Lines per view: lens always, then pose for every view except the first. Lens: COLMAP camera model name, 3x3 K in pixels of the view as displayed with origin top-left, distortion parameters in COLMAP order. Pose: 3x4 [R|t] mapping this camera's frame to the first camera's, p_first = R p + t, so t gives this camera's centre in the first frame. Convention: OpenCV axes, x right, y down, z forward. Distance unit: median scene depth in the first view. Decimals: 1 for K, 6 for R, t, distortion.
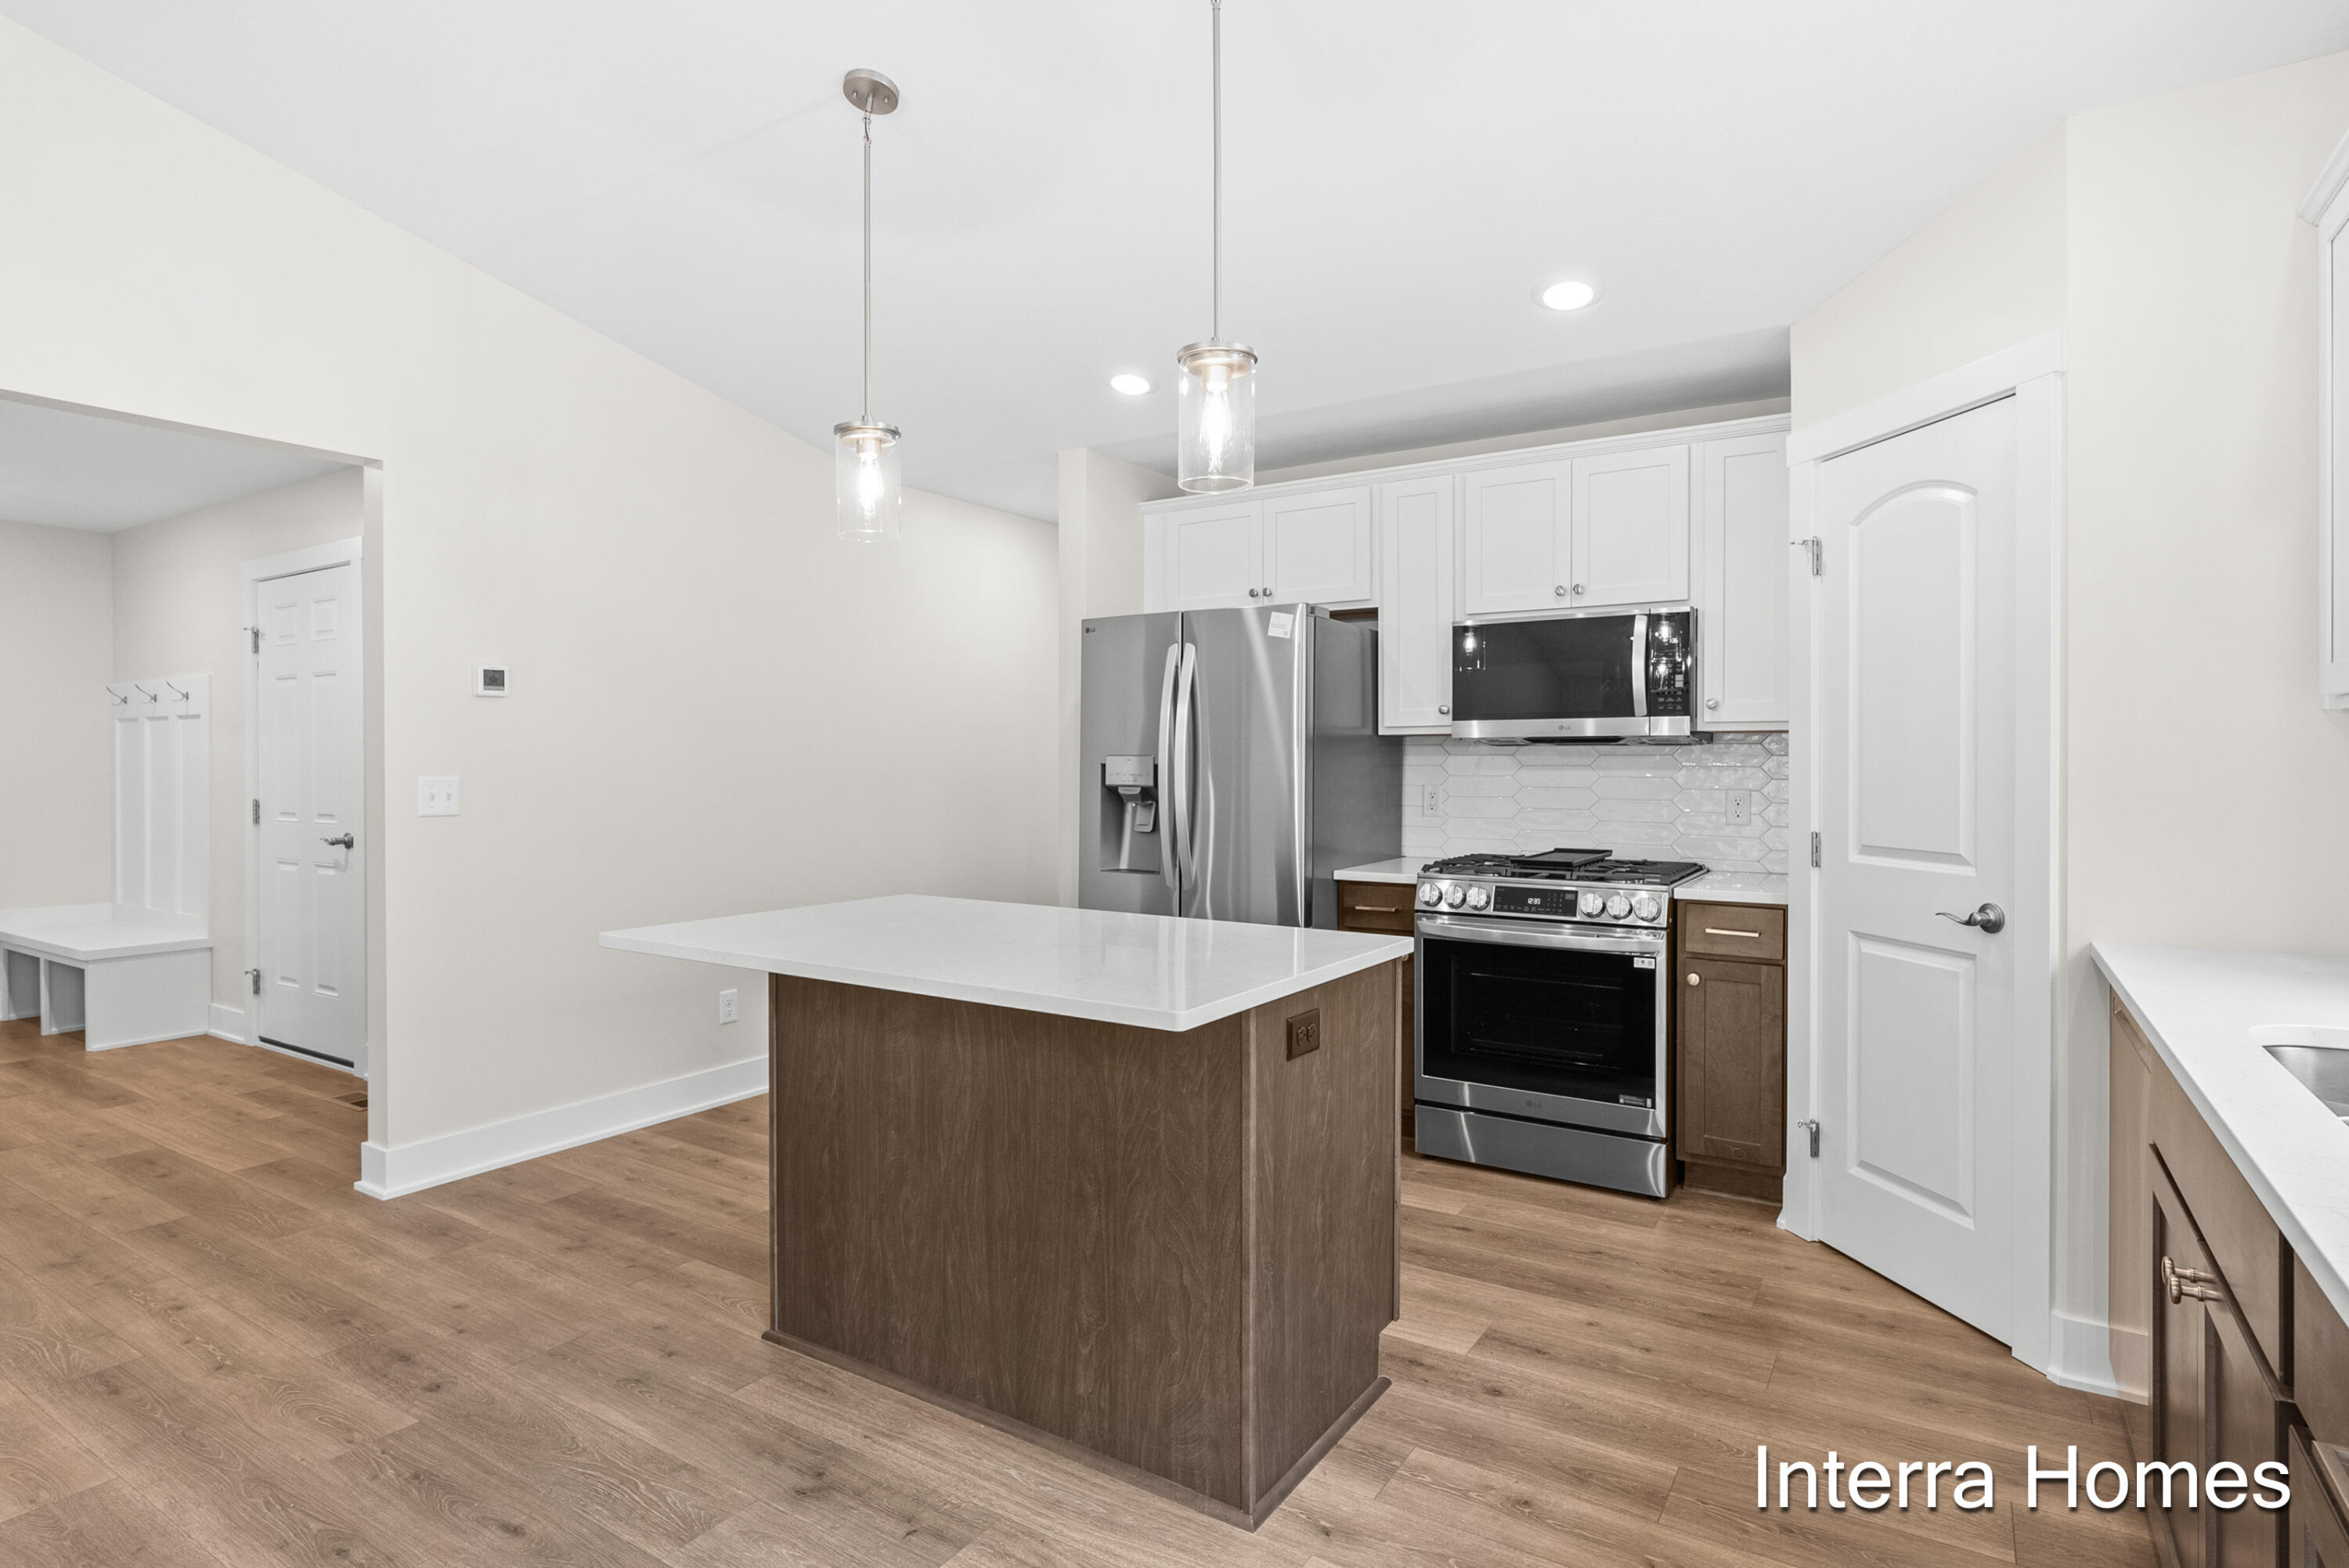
lens RADIAL K [[1213.7, 0, 1171.4], [0, 1213.7, 783.4], [0, 0, 1]] dist [-0.005891, -0.000373]
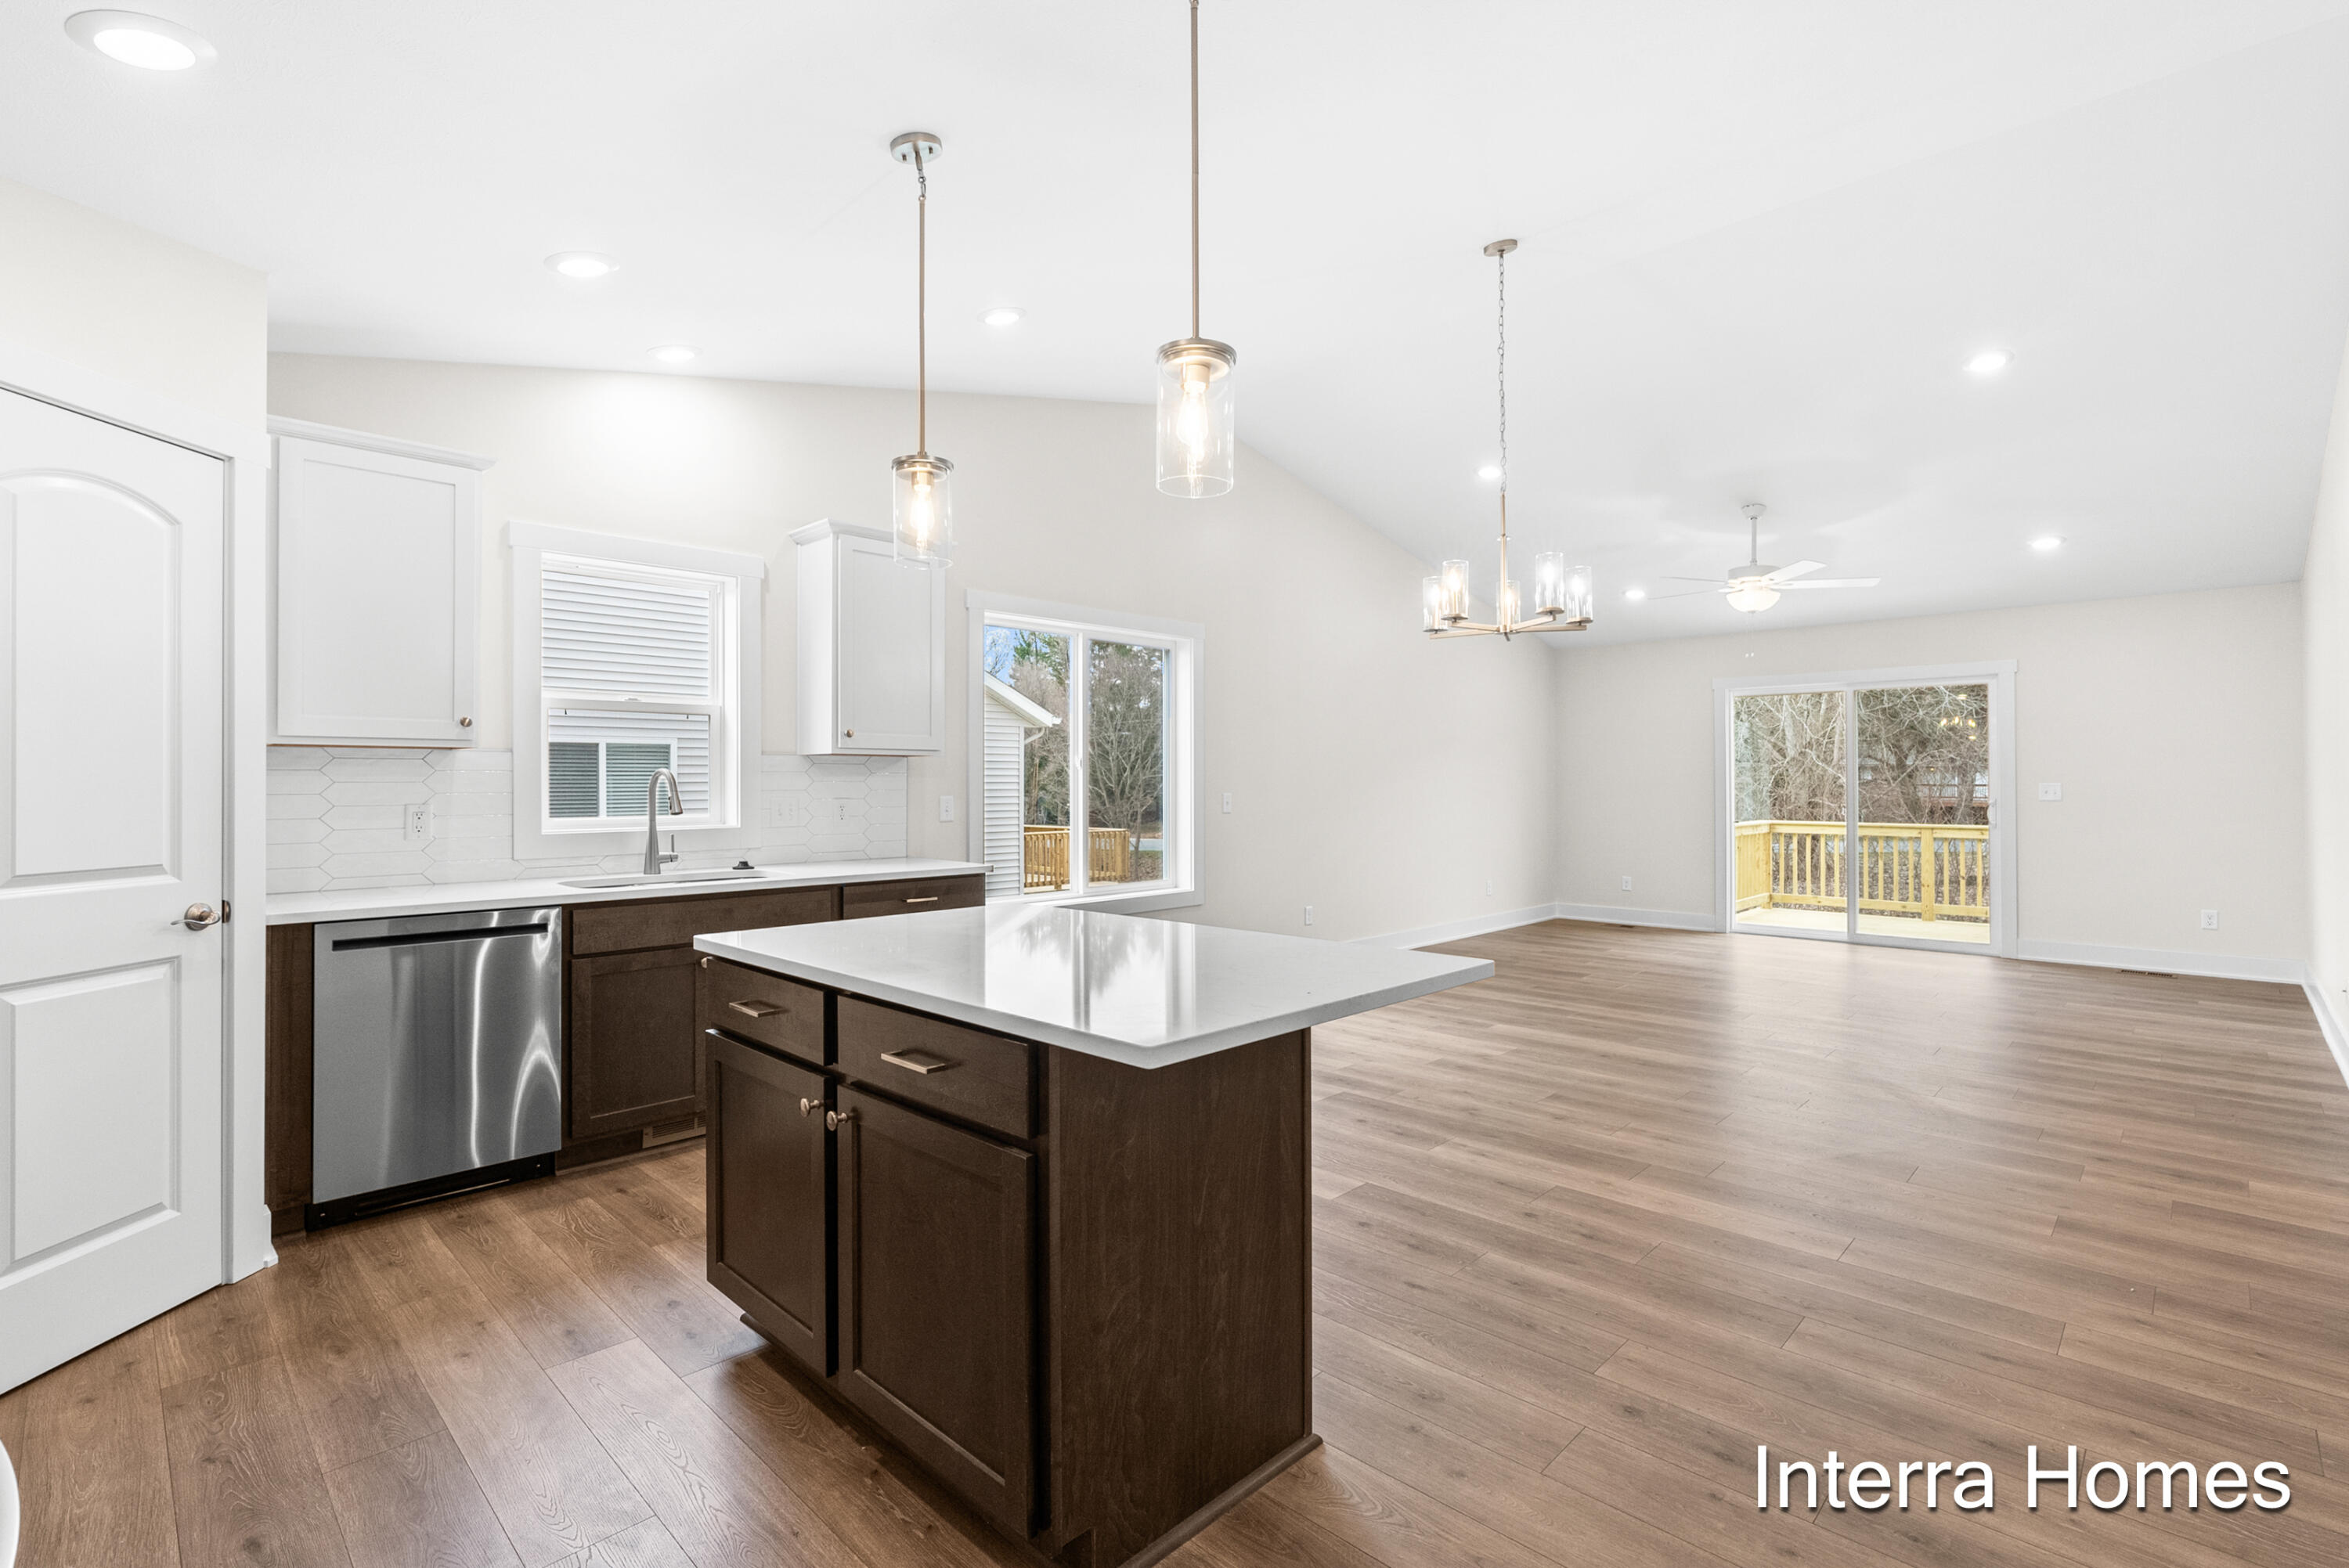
lens RADIAL K [[1067.3, 0, 1165.0], [0, 1067.3, 781.6], [0, 0, 1]] dist [-0.004806, -0.000310]
pose [[-0.978334, 0.003709, 0.207002, -0.317127], [0.007088, 0.999853, 0.015586, -0.017185], [-0.206914, 0.016715, -0.978216, 1.433144]]
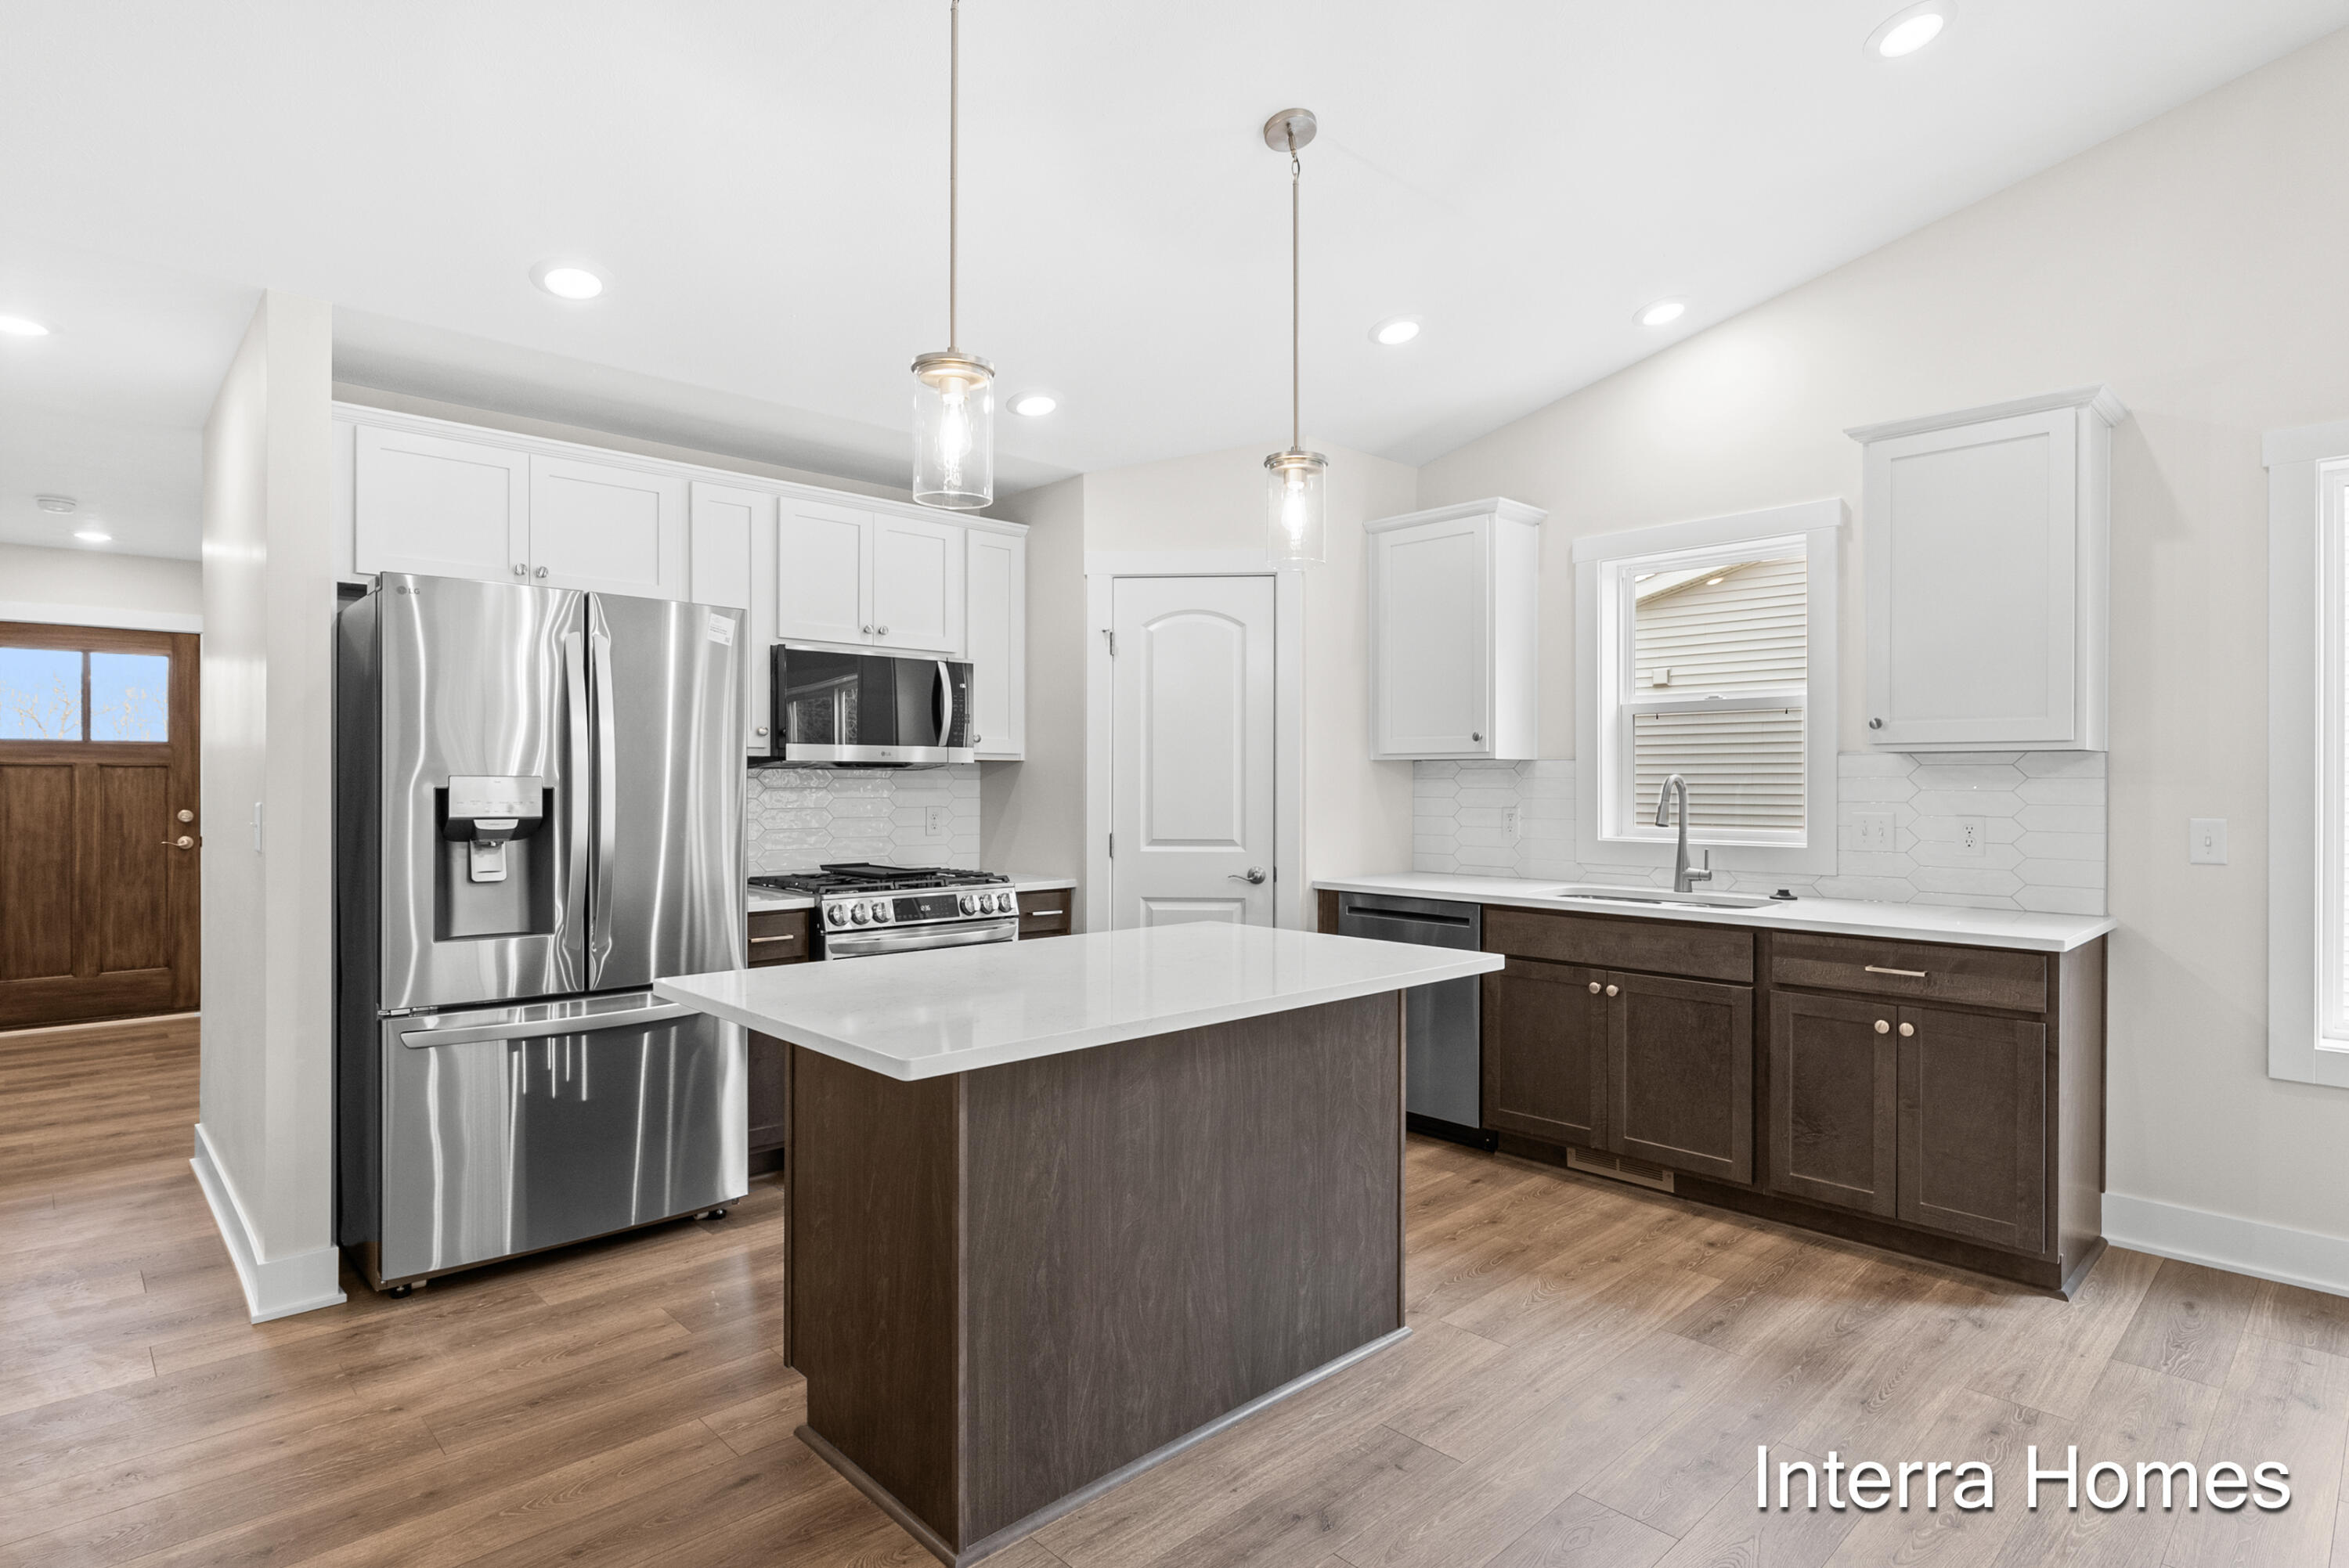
lens RADIAL K [[1213.7, 0, 1182.3], [0, 1213.7, 782.6], [0, 0, 1]] dist [-0.005891, -0.000373]
pose [[0.236822, -0.000788, 0.971553, -0.834117], [0.016293, 0.999862, -0.003160, -0.013697], [-0.971416, 0.016578, 0.236803, 0.560673]]
